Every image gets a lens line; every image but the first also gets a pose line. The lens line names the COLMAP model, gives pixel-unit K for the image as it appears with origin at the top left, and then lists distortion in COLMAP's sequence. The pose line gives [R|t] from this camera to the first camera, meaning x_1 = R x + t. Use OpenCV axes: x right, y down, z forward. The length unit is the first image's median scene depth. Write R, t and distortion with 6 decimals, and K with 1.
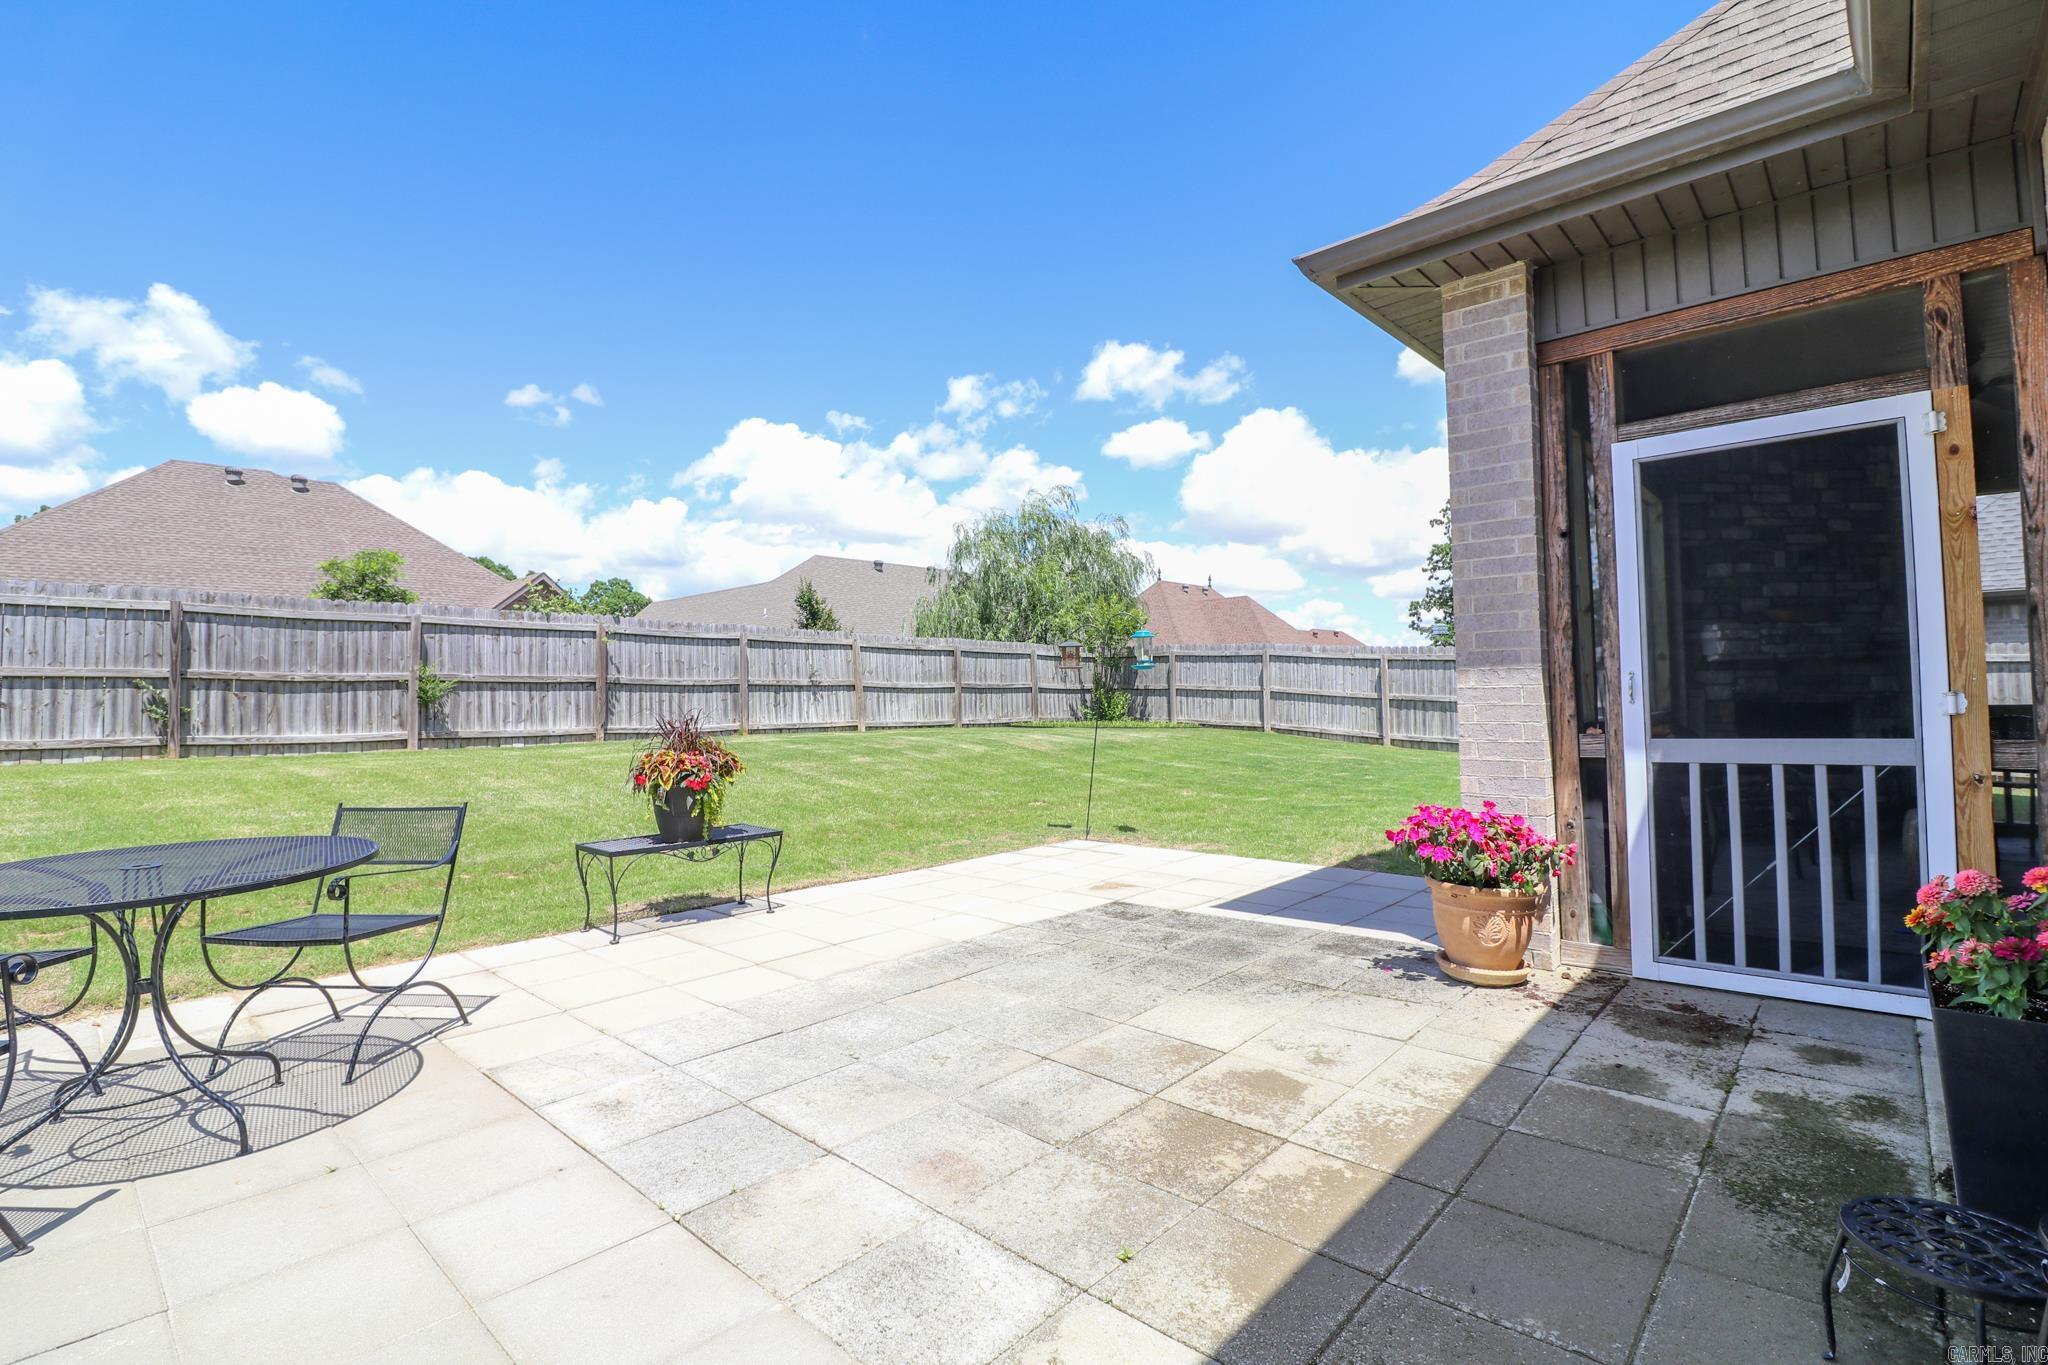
lens RADIAL K [[947.1, 0, 1012.4], [0, 947.1, 661.3], [0, 0, 1]] dist [0.001916, -0.014167]
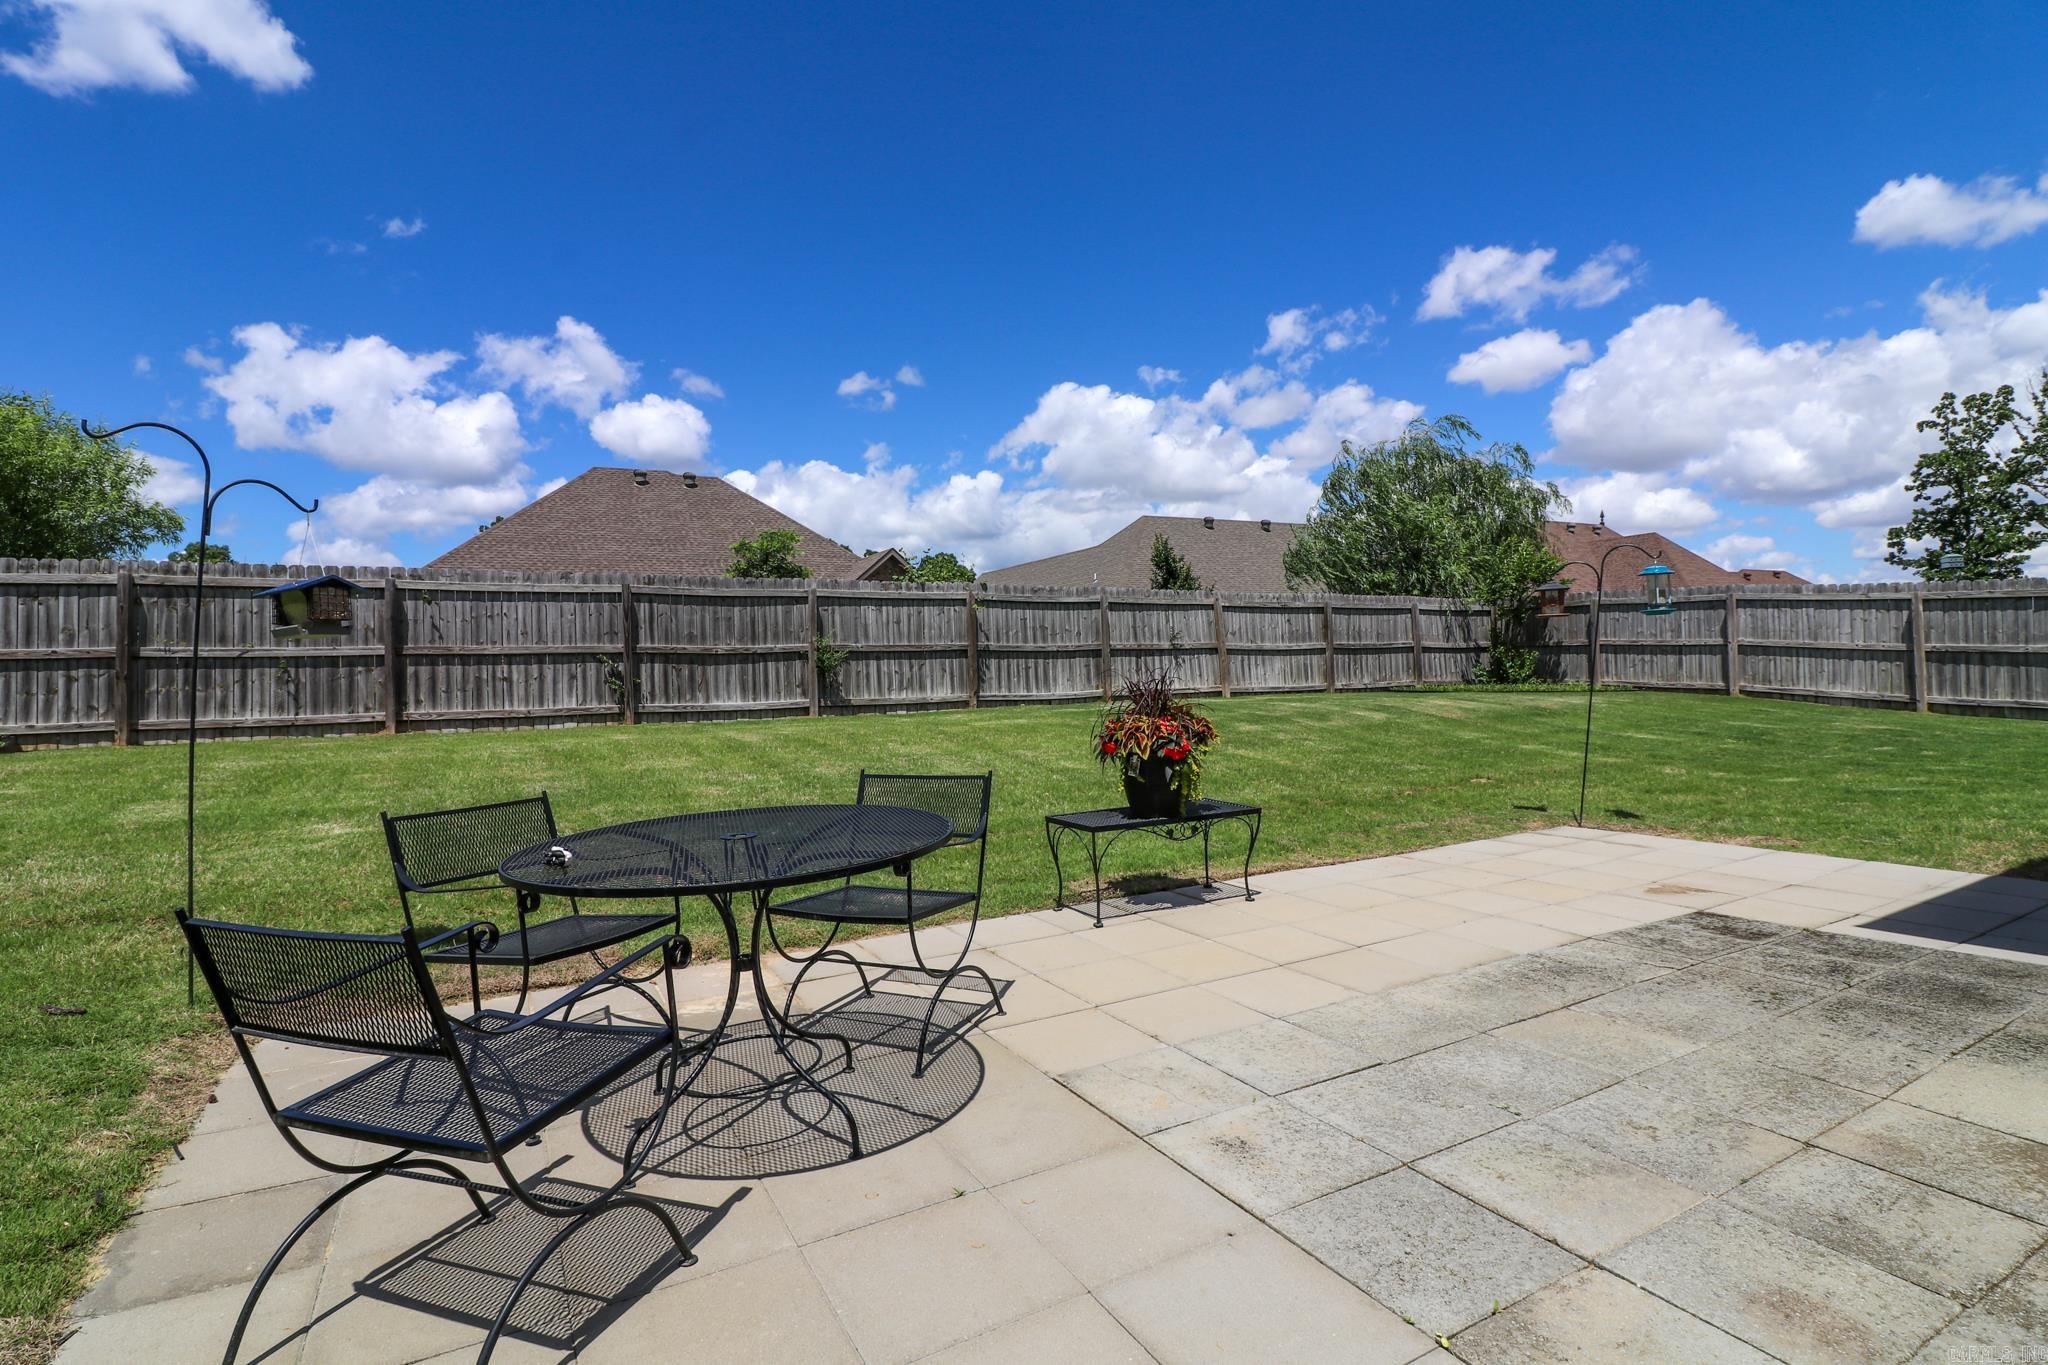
lens RADIAL K [[982.9, 0, 1014.7], [0, 982.9, 674.3], [0, 0, 1]] dist [0.000814, -0.015843]
pose [[0.947566, -0.013053, -0.319292, -0.112263], [0.028637, 0.998614, 0.044164, 0.006380], [0.318273, -0.050992, 0.946627, 0.052481]]
